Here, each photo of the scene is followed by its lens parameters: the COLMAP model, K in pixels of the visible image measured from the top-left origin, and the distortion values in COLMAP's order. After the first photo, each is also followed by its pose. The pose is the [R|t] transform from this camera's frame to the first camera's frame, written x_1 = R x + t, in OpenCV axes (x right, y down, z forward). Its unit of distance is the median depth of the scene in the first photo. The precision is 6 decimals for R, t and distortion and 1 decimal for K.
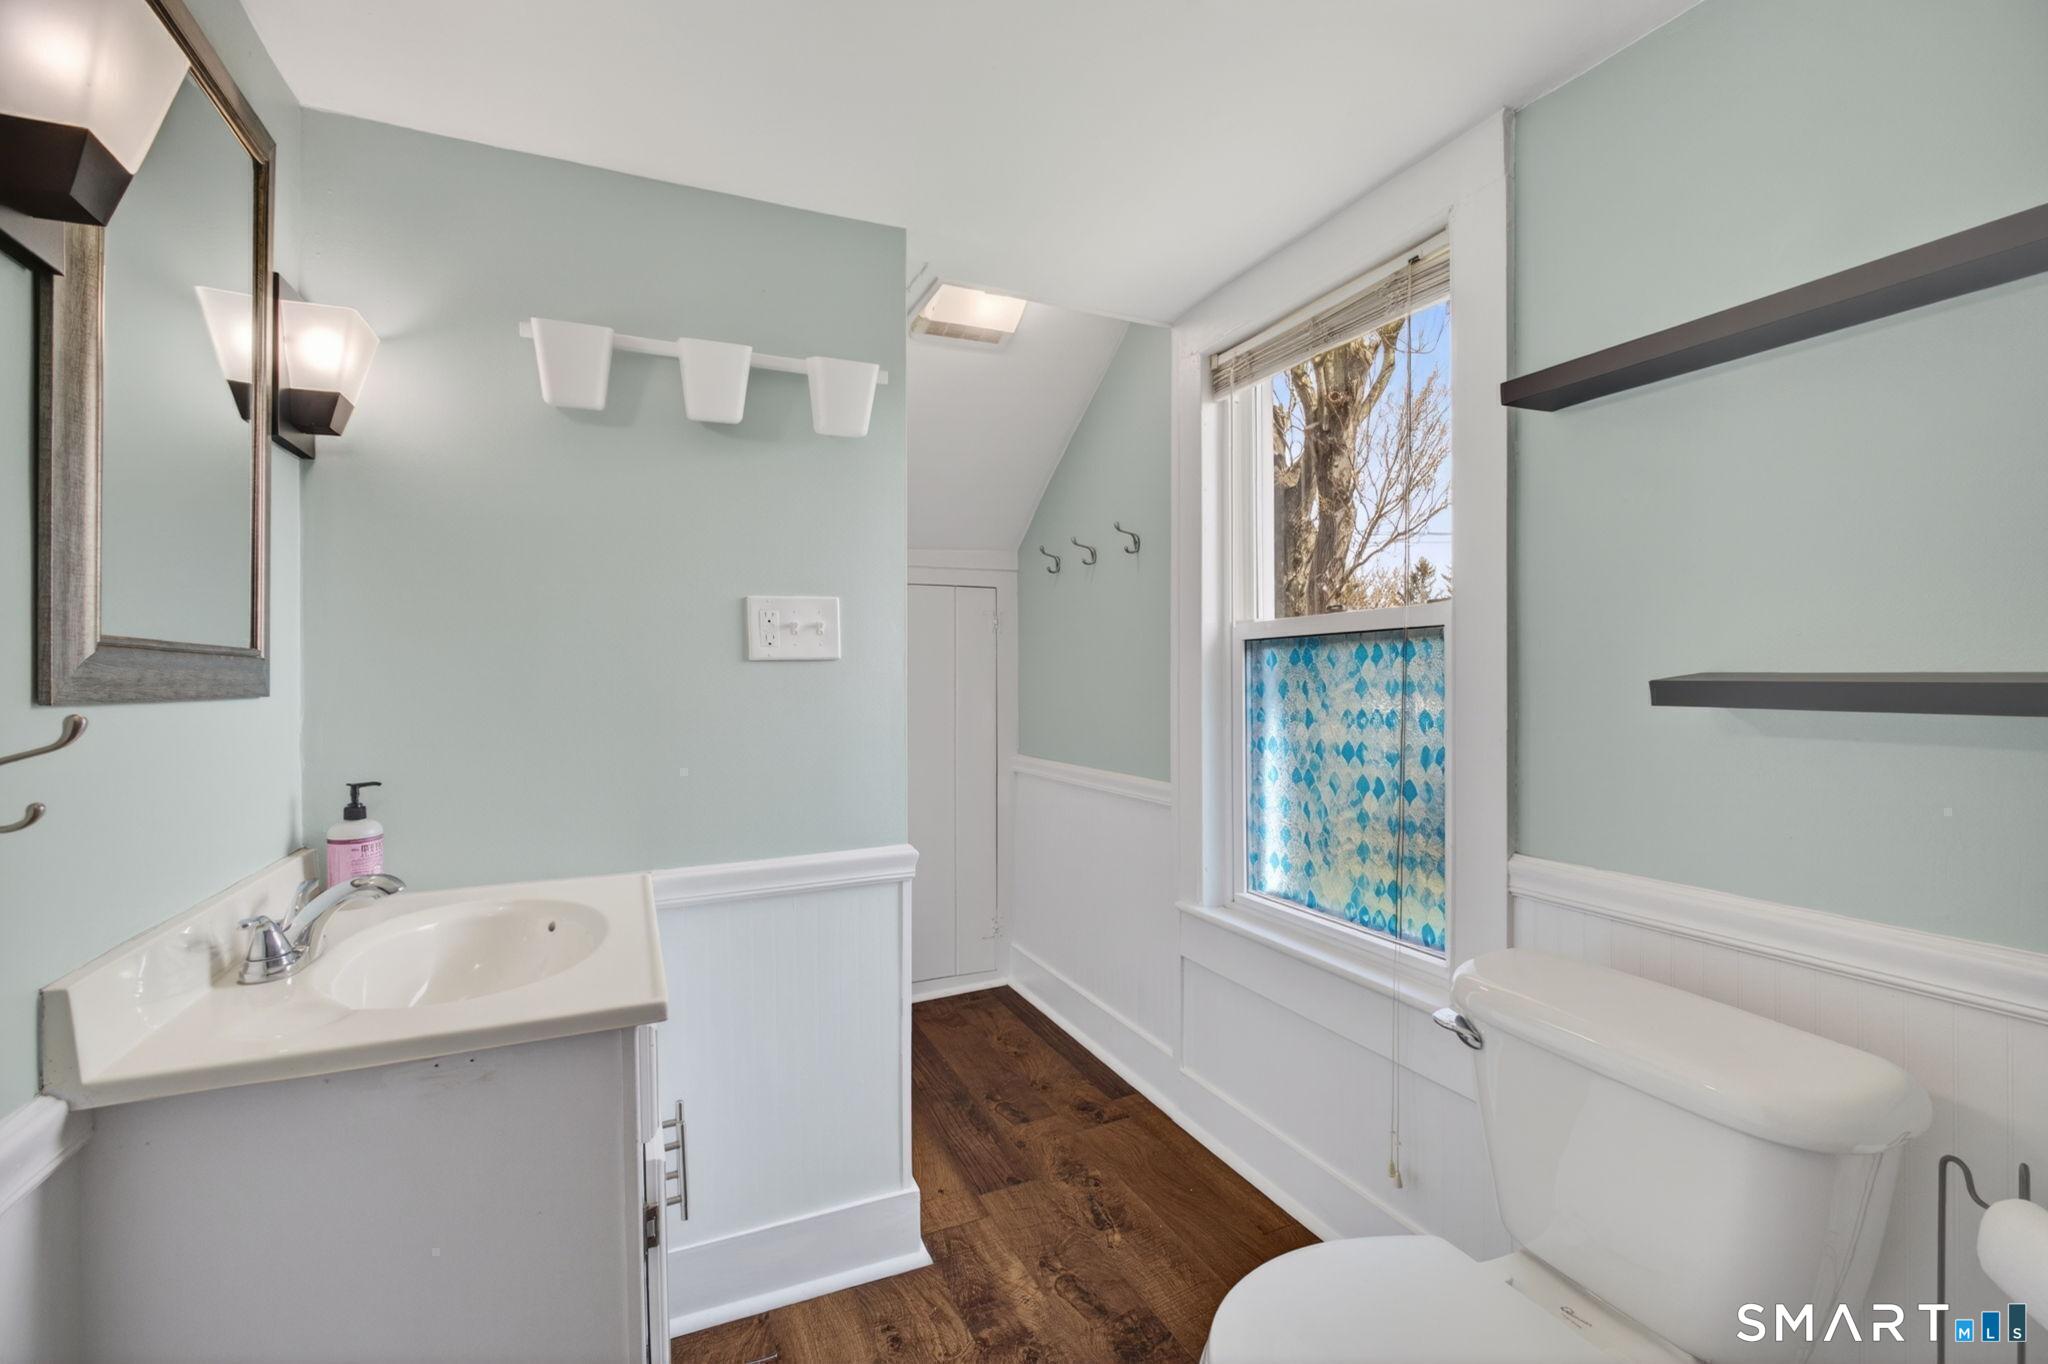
lens RADIAL K [[874.7, 0, 1016.1], [0, 874.7, 675.5], [0, 0, 1]] dist [-0.002622, 0.000503]
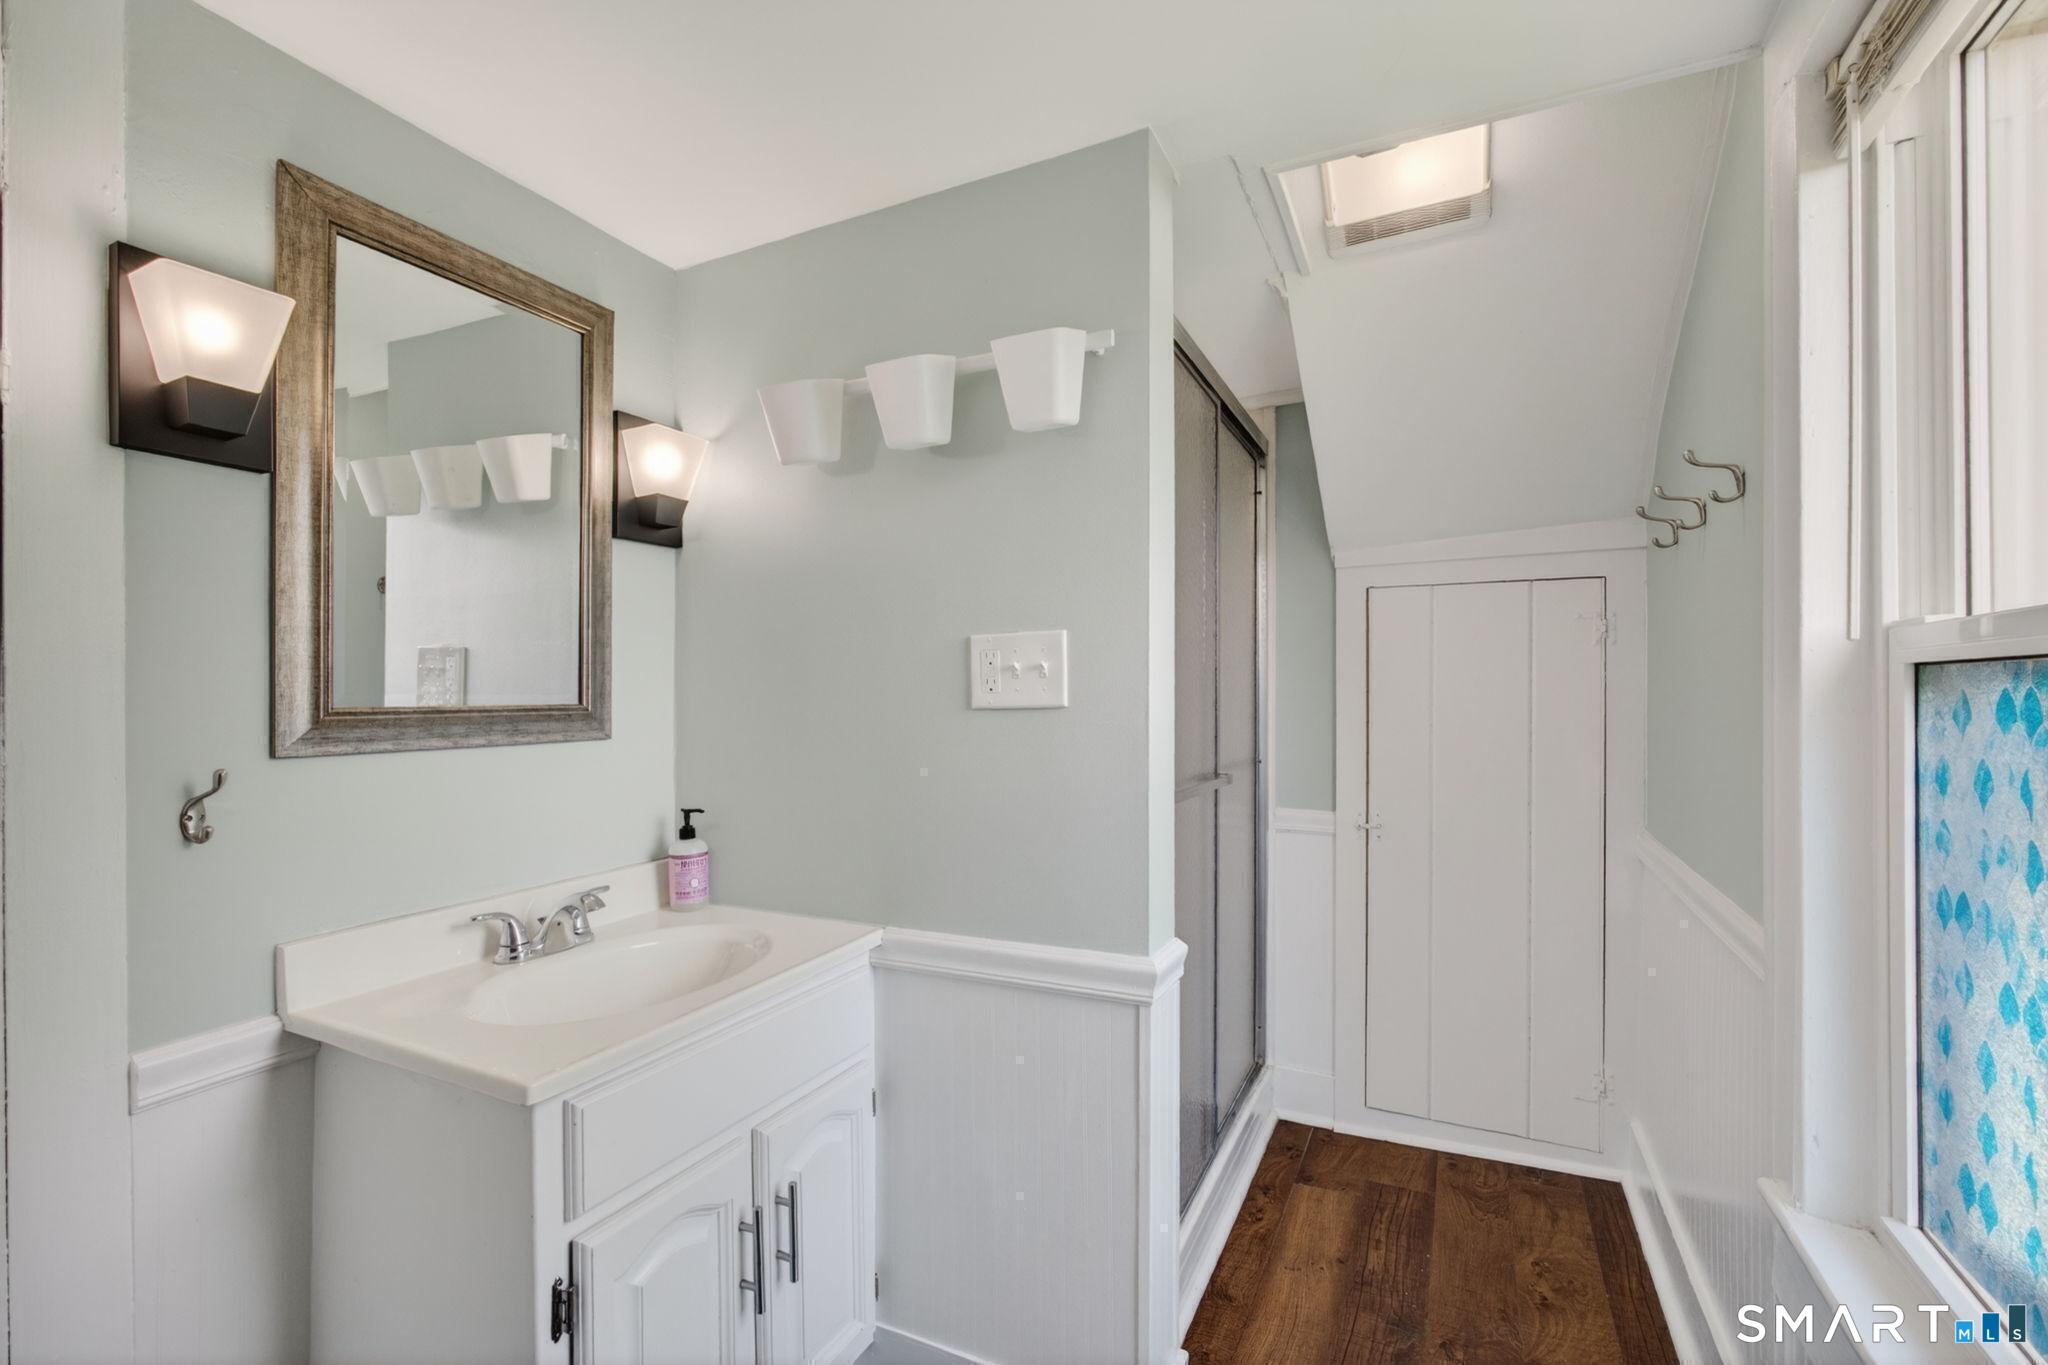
lens RADIAL K [[874.7, 0, 1026.0], [0, 874.7, 691.6], [0, 0, 1]] dist [-0.002622, 0.000503]
pose [[0.639816, 0.002025, -0.768525, 0.404949], [0.004310, 0.999971, 0.006223, -0.039389], [0.768516, -0.007294, 0.639789, 0.473368]]
